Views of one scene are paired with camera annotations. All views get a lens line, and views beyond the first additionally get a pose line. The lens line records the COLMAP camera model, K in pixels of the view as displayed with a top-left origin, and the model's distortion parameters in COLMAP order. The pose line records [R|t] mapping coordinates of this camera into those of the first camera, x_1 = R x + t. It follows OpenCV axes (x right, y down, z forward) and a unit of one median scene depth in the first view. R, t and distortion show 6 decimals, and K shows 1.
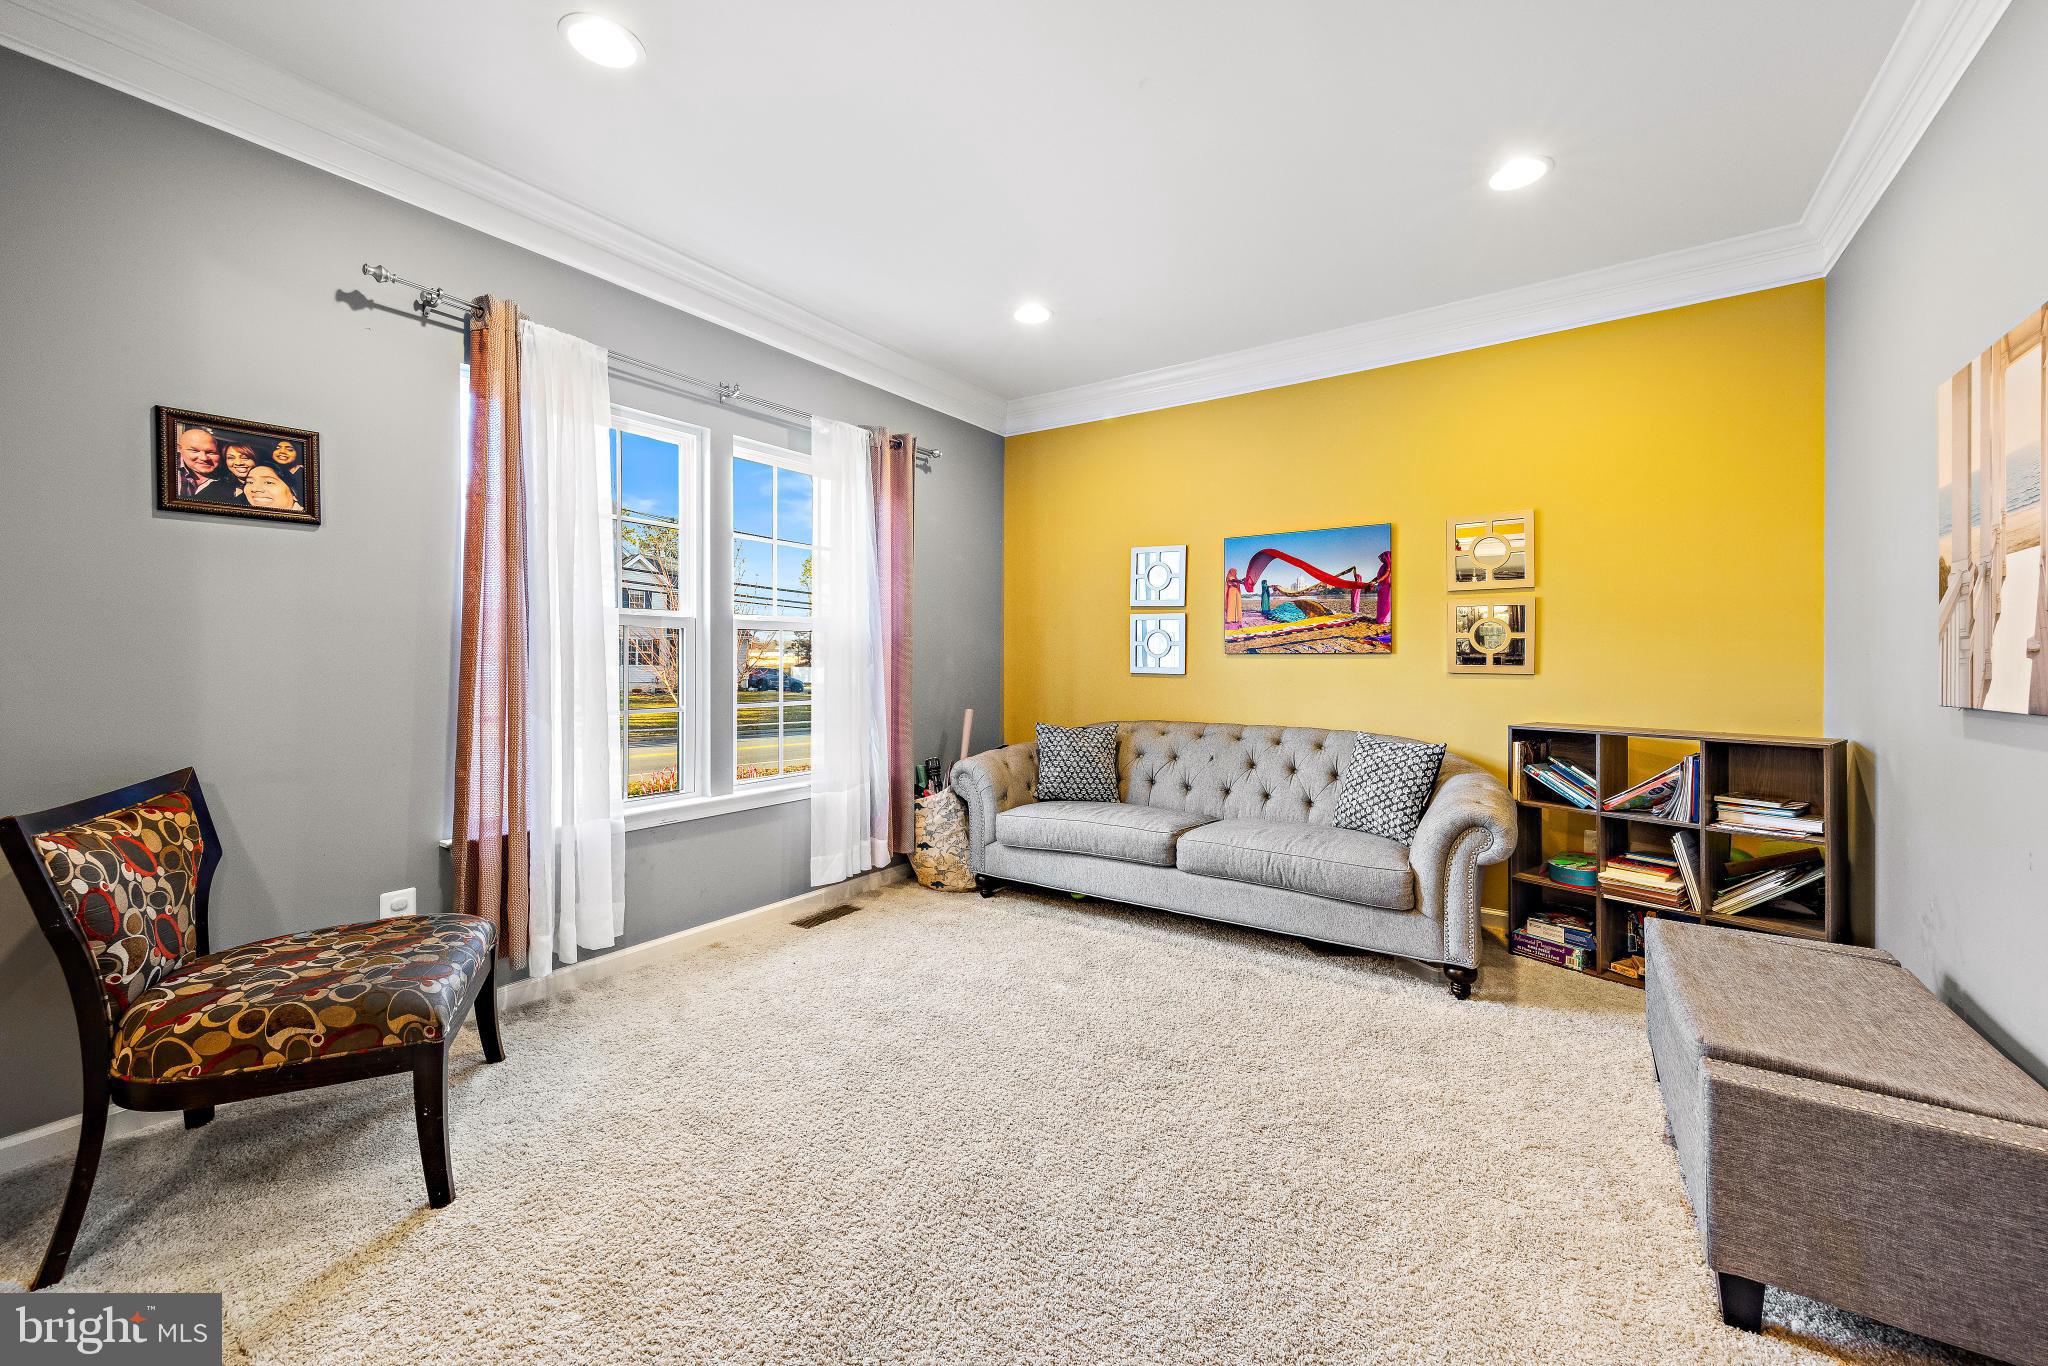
lens RADIAL K [[805.7, 0, 1024.6], [0, 805.7, 662.4], [0, 0, 1]] dist [0.000611, -0.000066]
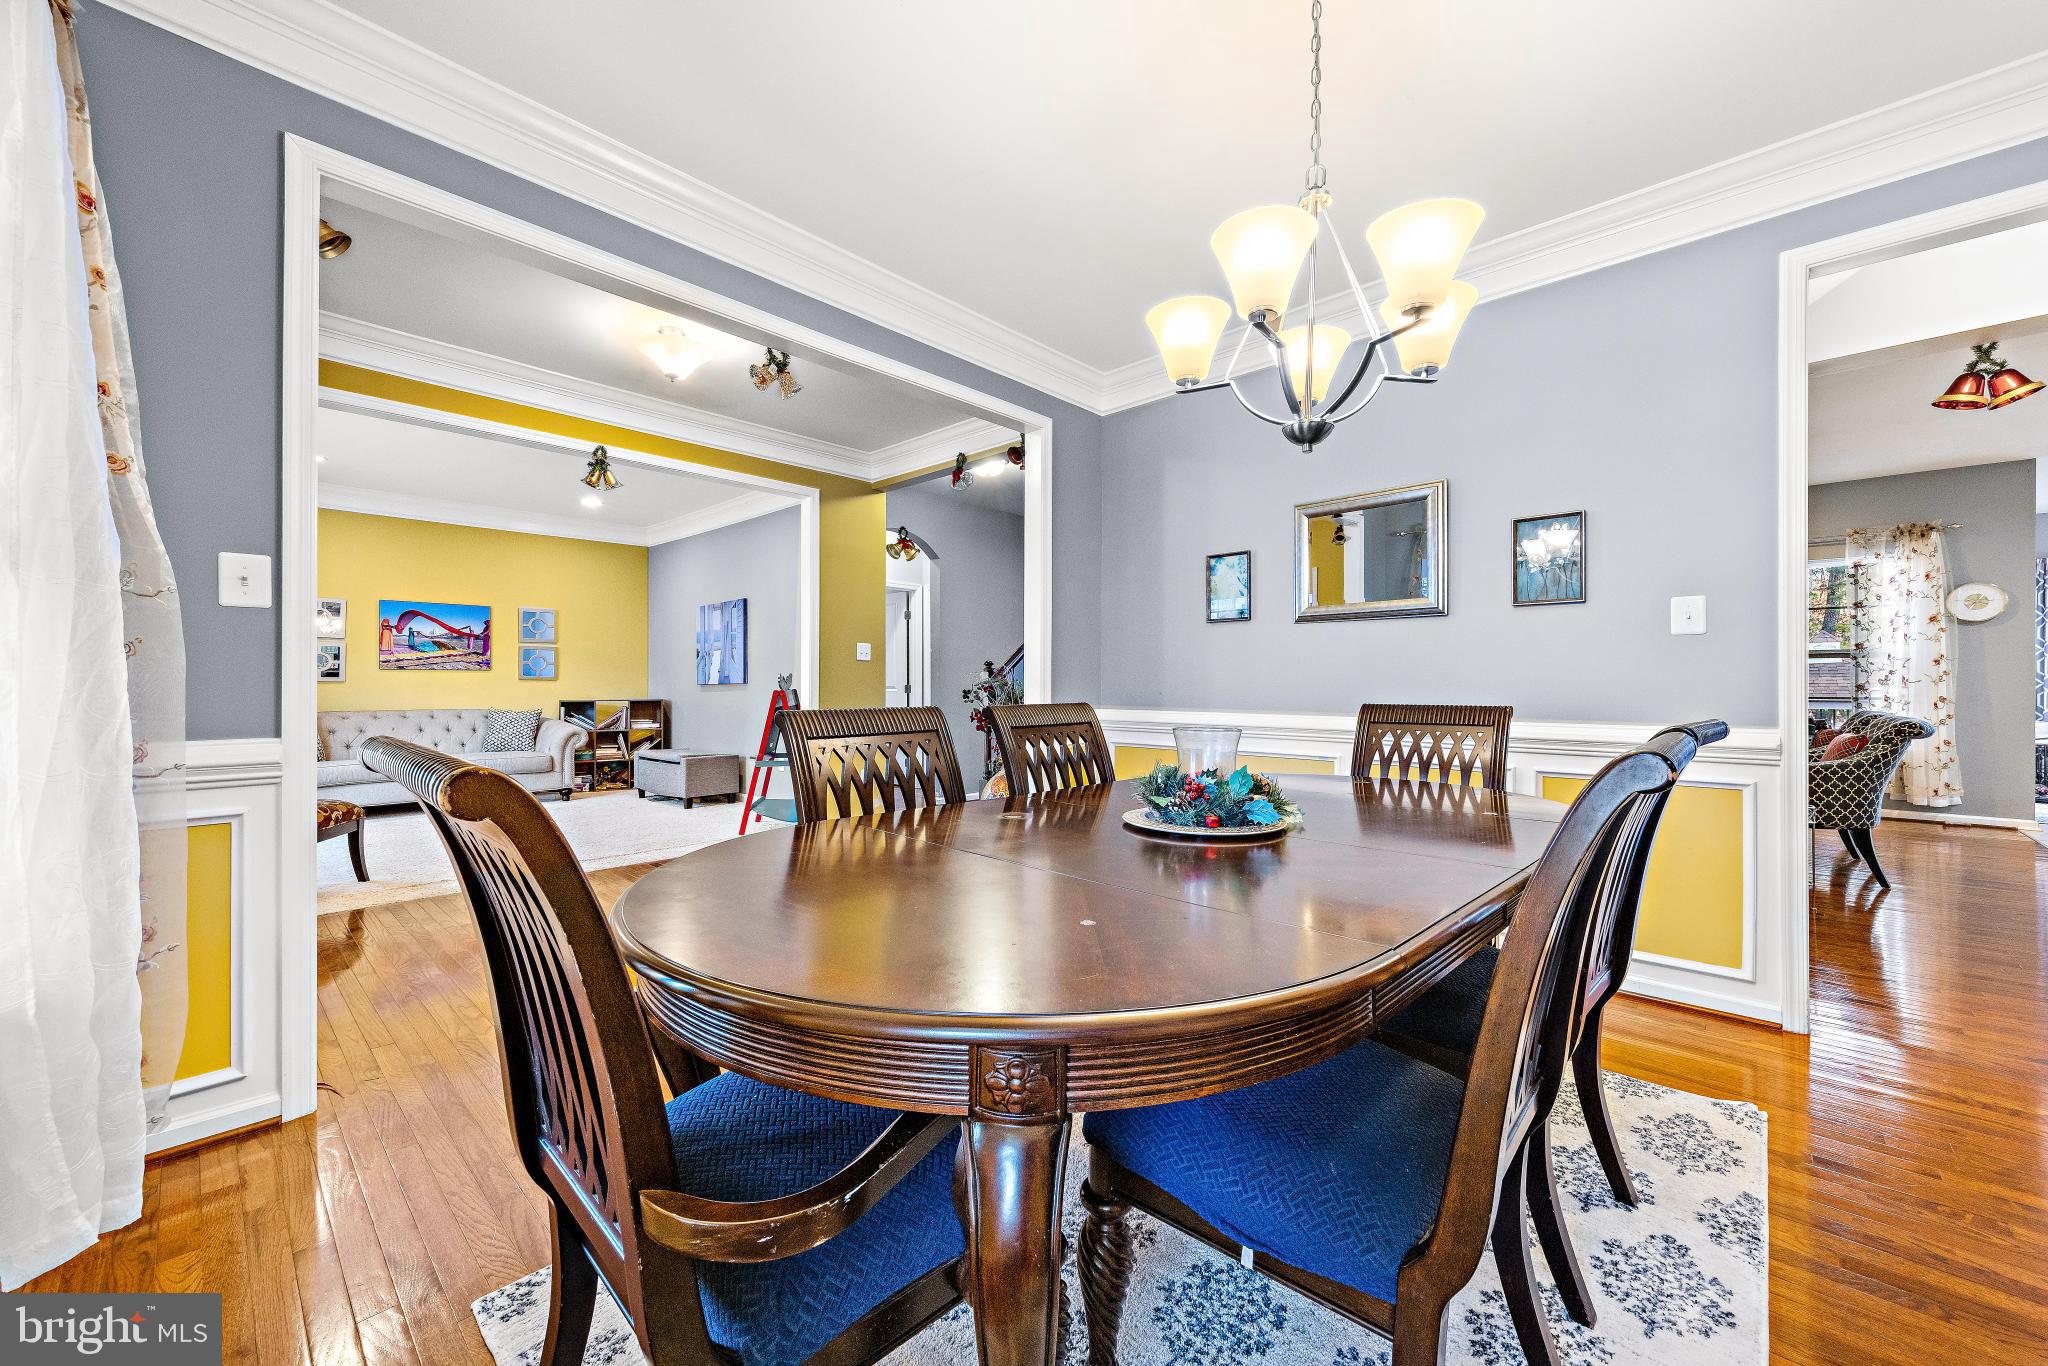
lens RADIAL K [[805.7, 0, 1027.8], [0, 805.7, 682.4], [0, 0, 1]] dist [0.000611, -0.000066]
pose [[0.153022, 0.001548, 0.988222, -1.341871], [0.004138, 0.999989, -0.002207, 0.029552], [-0.988214, 0.004427, 0.153014, -0.653445]]
